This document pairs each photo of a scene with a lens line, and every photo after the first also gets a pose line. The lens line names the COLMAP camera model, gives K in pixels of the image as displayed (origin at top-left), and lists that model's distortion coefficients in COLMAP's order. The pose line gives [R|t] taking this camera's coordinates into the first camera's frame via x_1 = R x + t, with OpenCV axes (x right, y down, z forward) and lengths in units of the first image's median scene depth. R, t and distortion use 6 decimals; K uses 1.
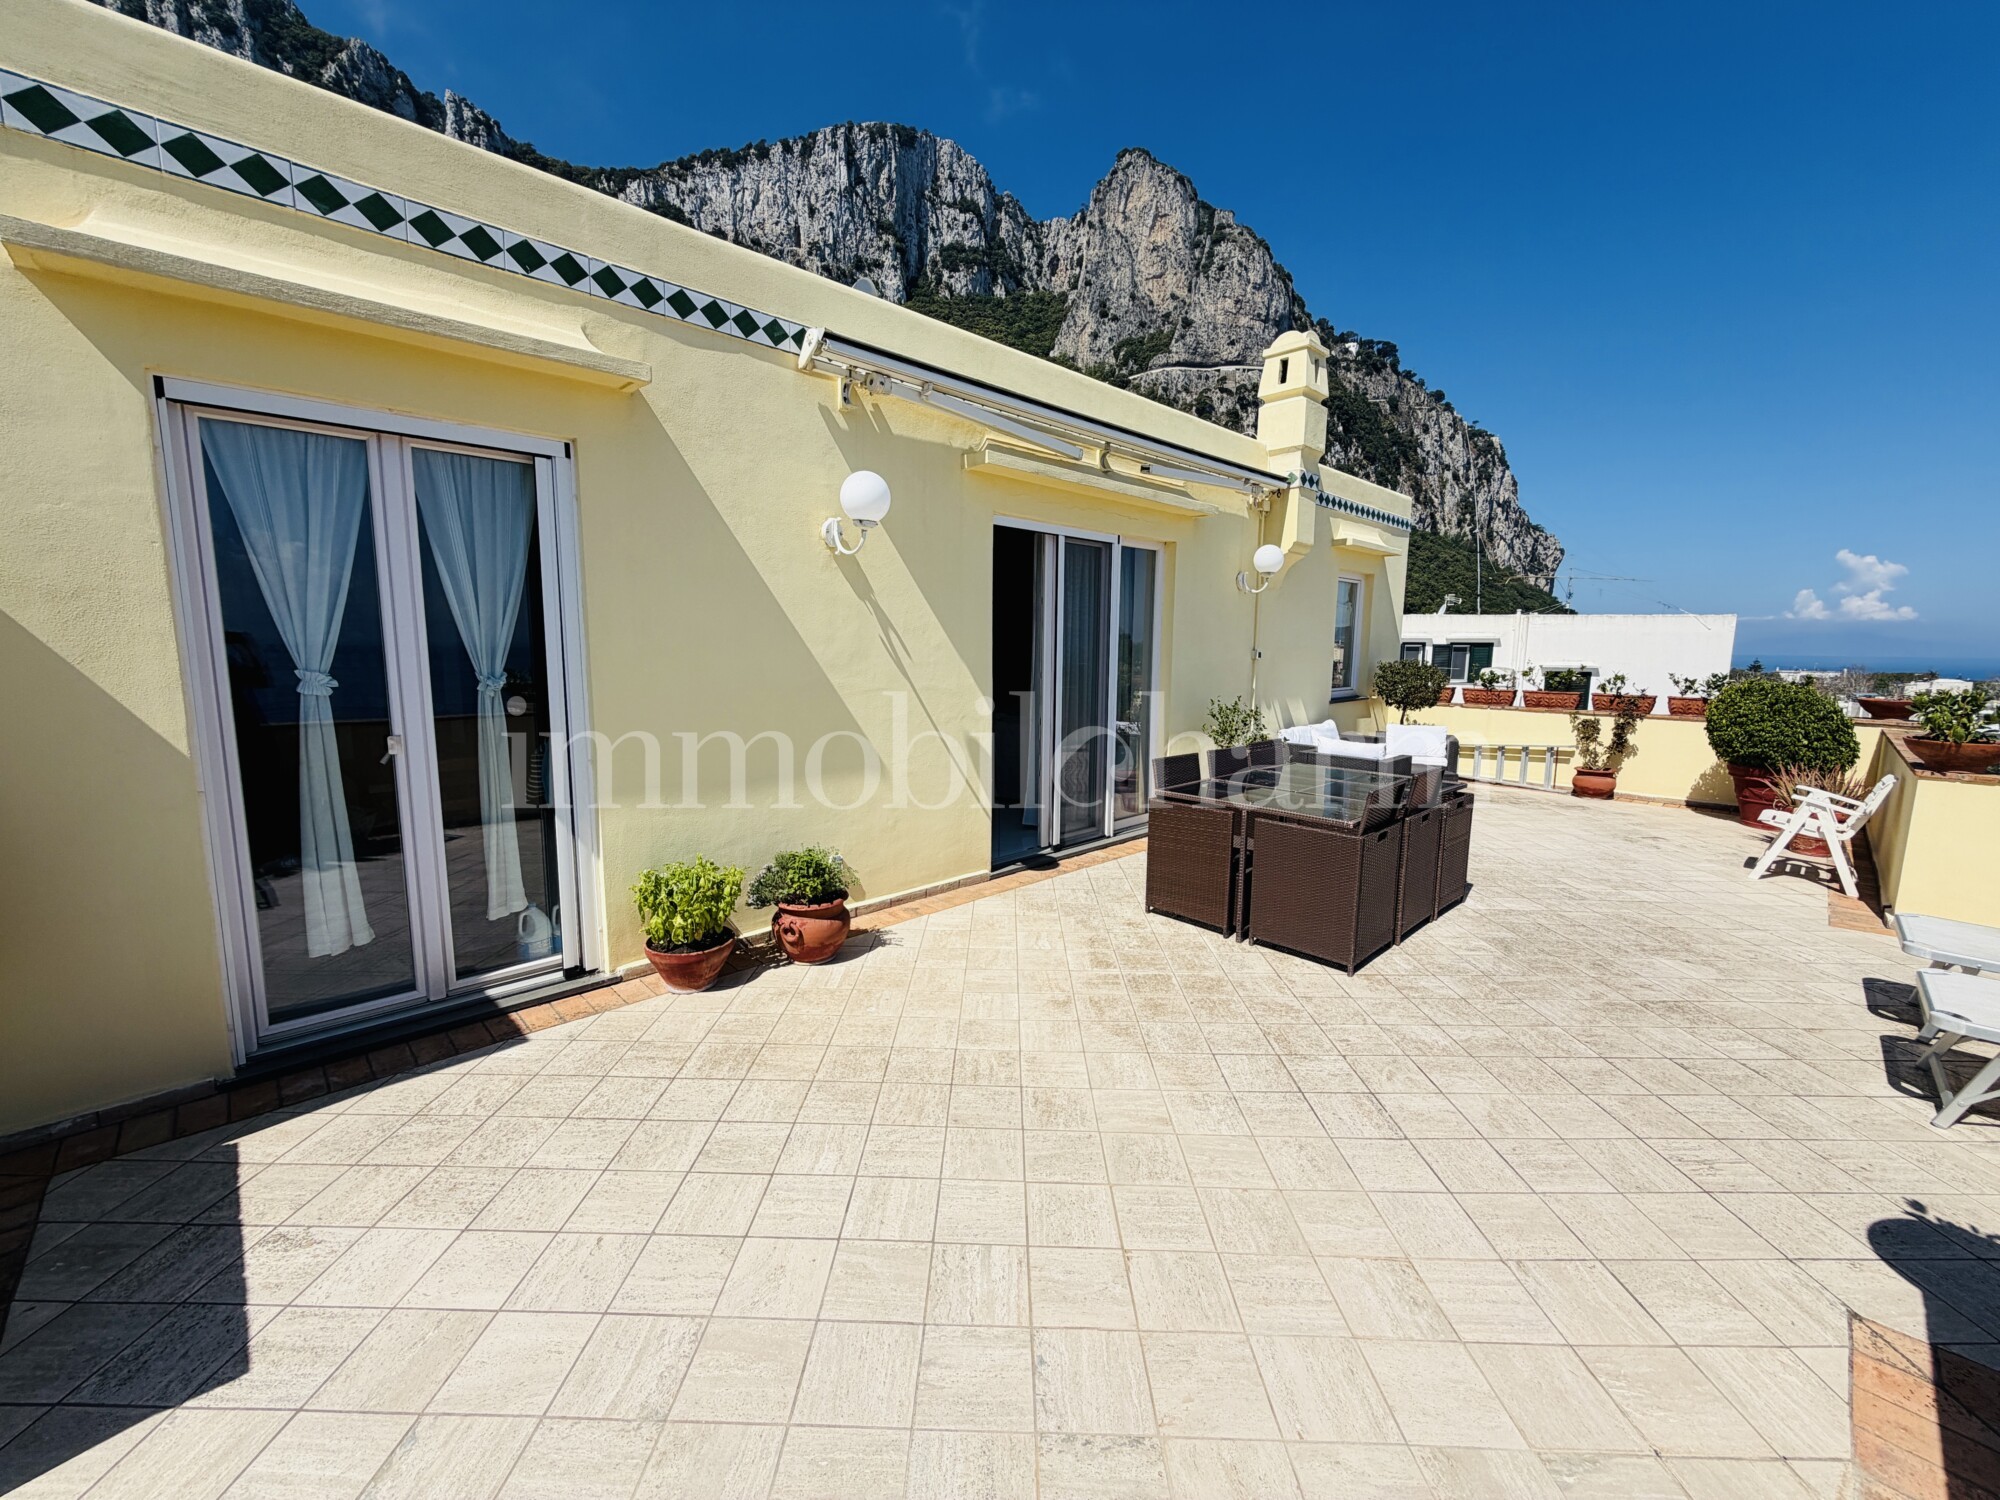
lens RADIAL K [[800.7, 0, 992.9], [0, 800.7, 746.2], [0, 0, 1]] dist [0.000846, -0.000215]
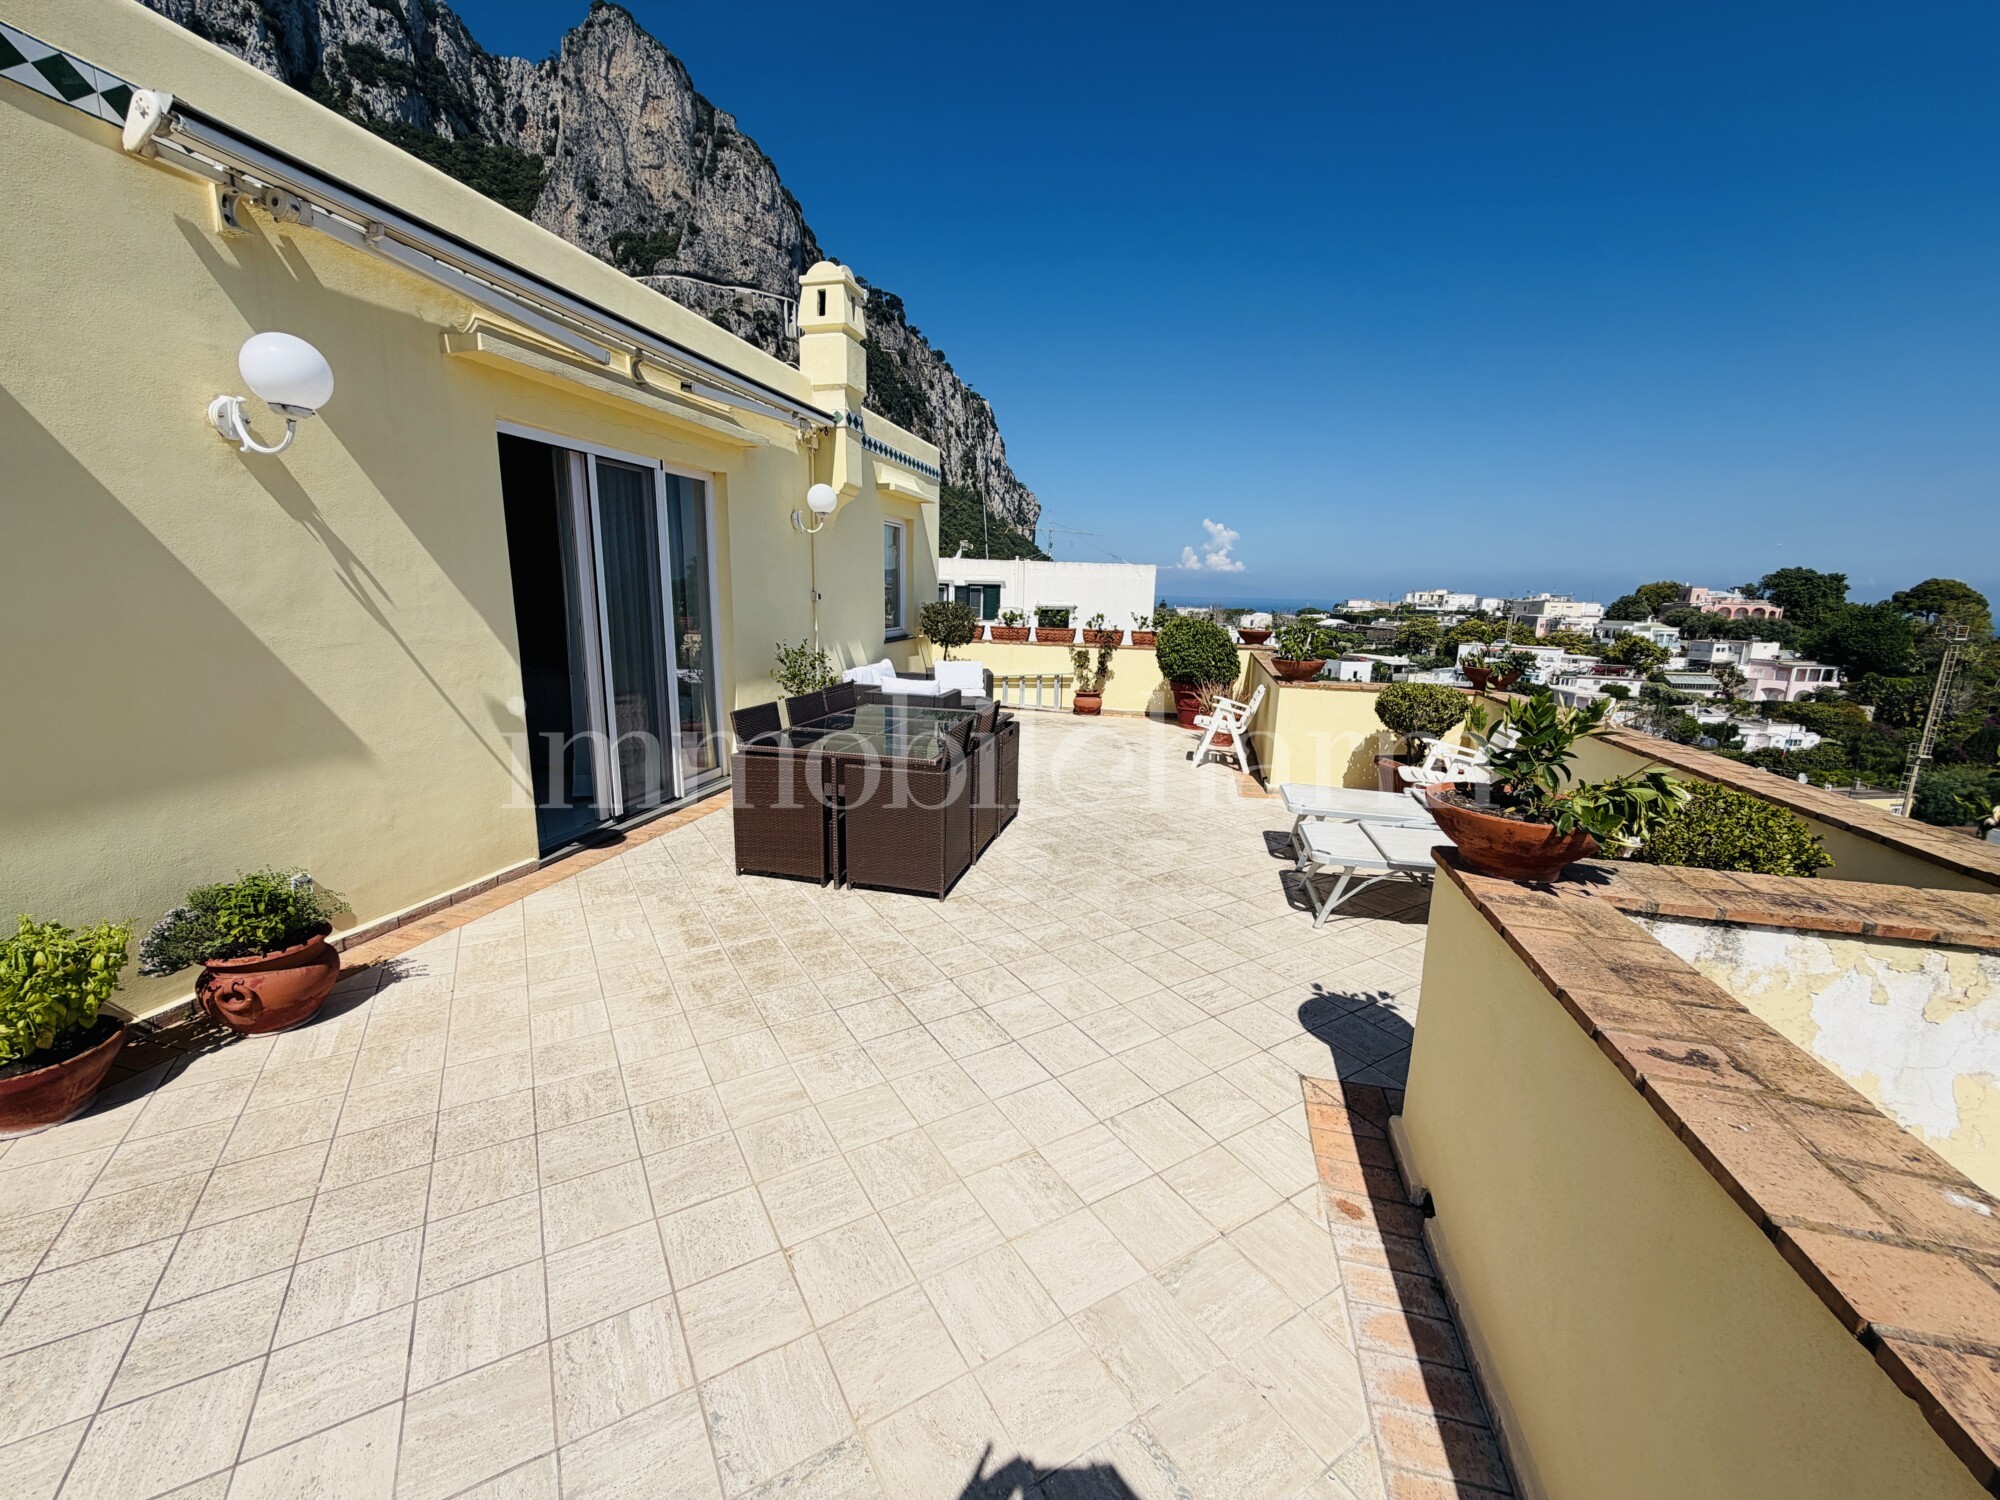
lens RADIAL K [[800.7, 0, 999.5], [0, 800.7, 747.7], [0, 0, 1]] dist [0.000846, -0.000215]
pose [[0.846749, -0.095485, 0.523354, -0.028716], [0.054906, 0.994193, 0.092554, -0.012903], [-0.529152, -0.049635, 0.847074, 0.053648]]
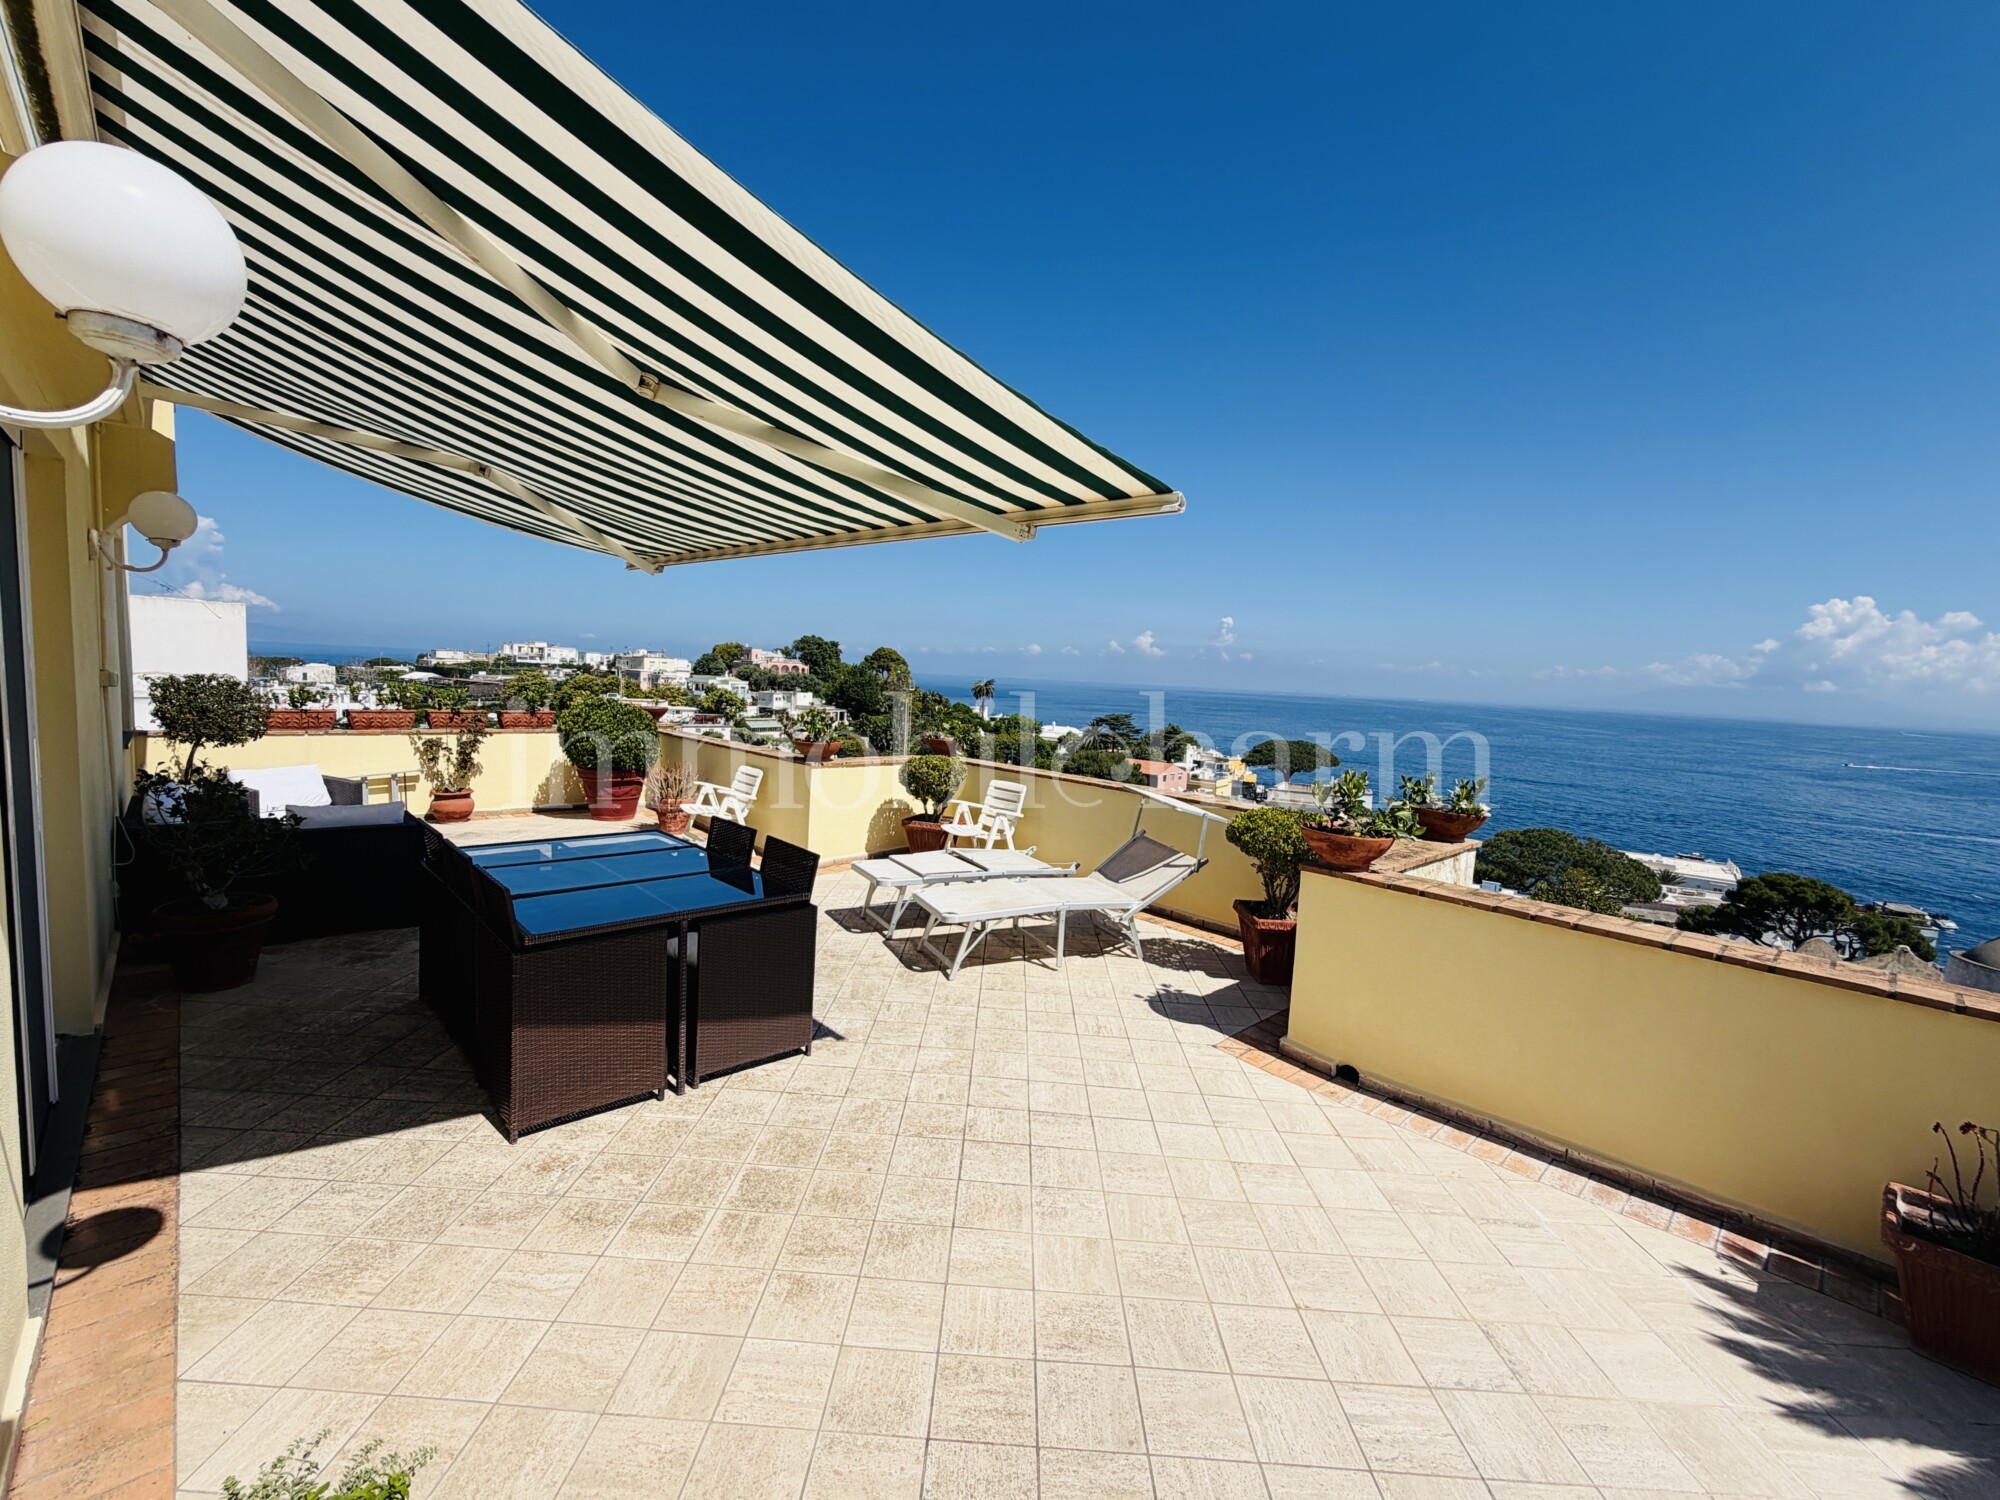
lens RADIAL K [[849.9, 0, 994.6], [0, 849.9, 759.6], [0, 0, 1]] dist [0.003930, 0.000654]
pose [[0.014955, -0.110684, 0.993743, -0.460193], [0.078963, 0.990881, 0.109177, -0.135341], [-0.996765, 0.076836, 0.023558, 0.675163]]
